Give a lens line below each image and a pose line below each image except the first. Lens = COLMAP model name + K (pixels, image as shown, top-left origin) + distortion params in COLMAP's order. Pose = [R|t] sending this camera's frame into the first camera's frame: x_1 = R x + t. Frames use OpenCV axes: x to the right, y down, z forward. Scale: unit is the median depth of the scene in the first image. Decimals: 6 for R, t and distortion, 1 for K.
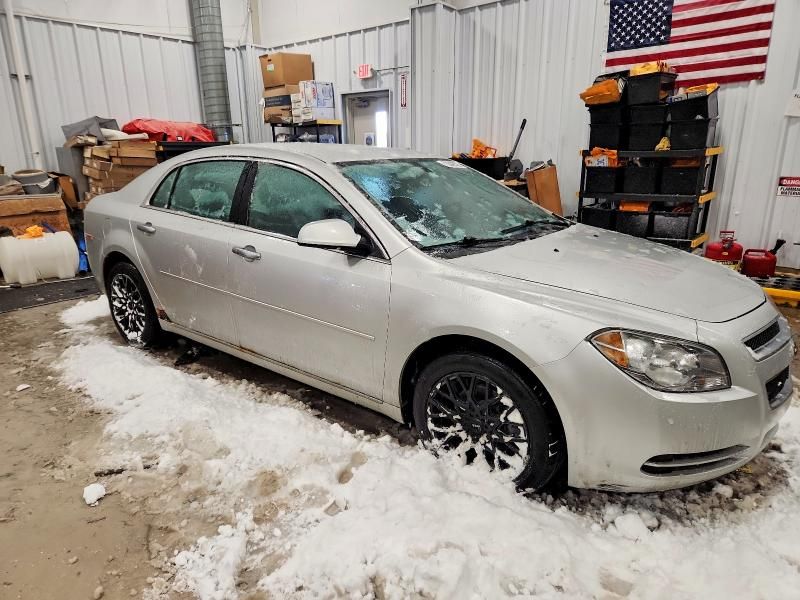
lens RADIAL K [[540.4, 0, 400.0], [0, 540.4, 300.0], [0, 0, 1]] dist [0.030839, -0.000592]
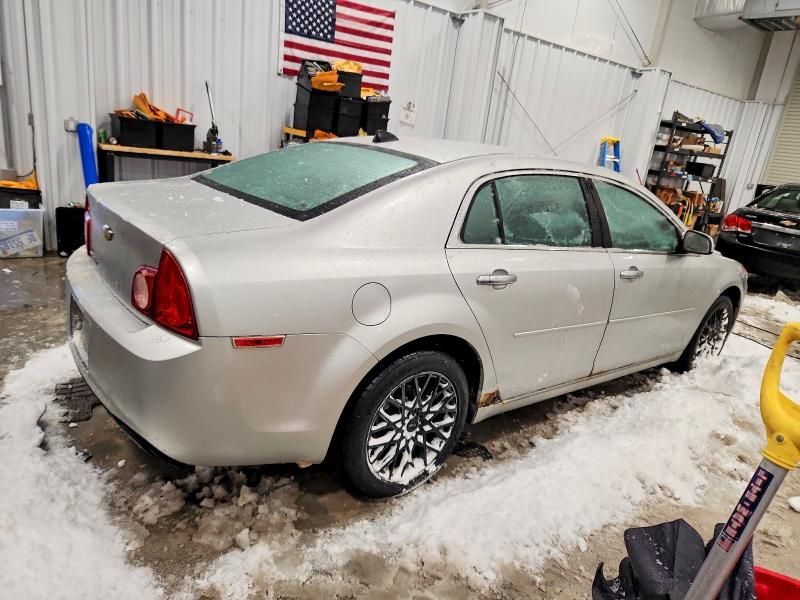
lens RADIAL K [[541.0, 0, 400.0], [0, 541.0, 300.0], [0, 0, 1]] dist [0.006404, 0.001948]
pose [[0.233984, -0.245182, 0.940817, -1.104197], [0.141704, 0.965946, 0.216489, -0.262715], [-0.961858, 0.082663, 0.260759, 0.948728]]
